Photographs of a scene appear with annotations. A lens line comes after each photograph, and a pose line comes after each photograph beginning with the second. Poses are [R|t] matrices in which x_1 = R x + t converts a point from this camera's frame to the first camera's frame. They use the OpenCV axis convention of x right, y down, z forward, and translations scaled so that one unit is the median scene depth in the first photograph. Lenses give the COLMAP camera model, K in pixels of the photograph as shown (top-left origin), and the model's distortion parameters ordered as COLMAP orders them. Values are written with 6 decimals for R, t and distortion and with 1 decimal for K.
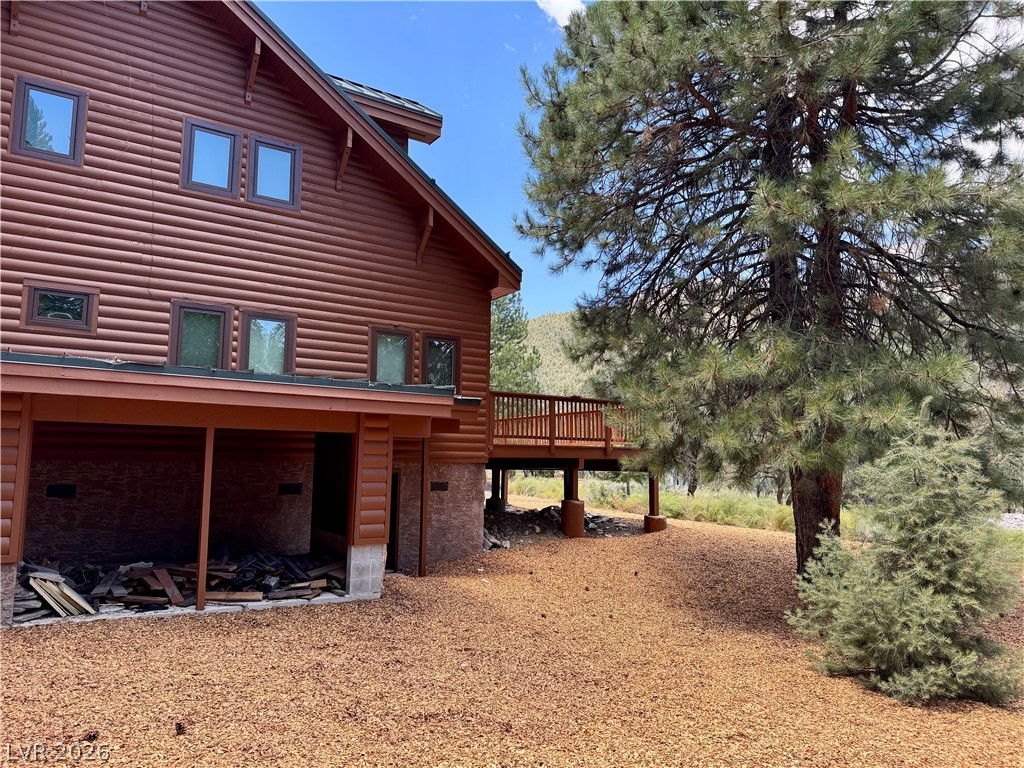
lens RADIAL K [[717.6, 0, 515.4], [0, 717.6, 383.5], [0, 0, 1]] dist [0.070529, -0.093906]
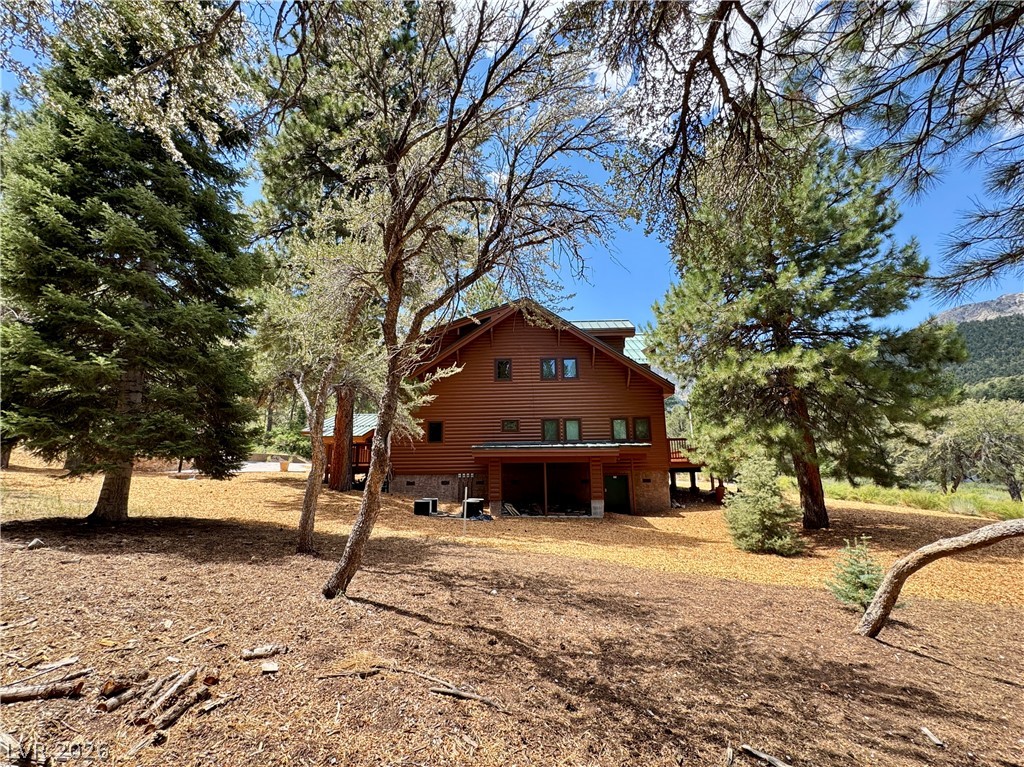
lens RADIAL K [[411.7, 0, 512.0], [0, 411.7, 383.5], [0, 0, 1]] dist [-0.000276, -0.000033]
pose [[0.821111, -0.141341, -0.552991, 0.268460], [0.087921, 0.988612, -0.122132, -0.040185], [0.563956, 0.051665, 0.824187, -0.330092]]
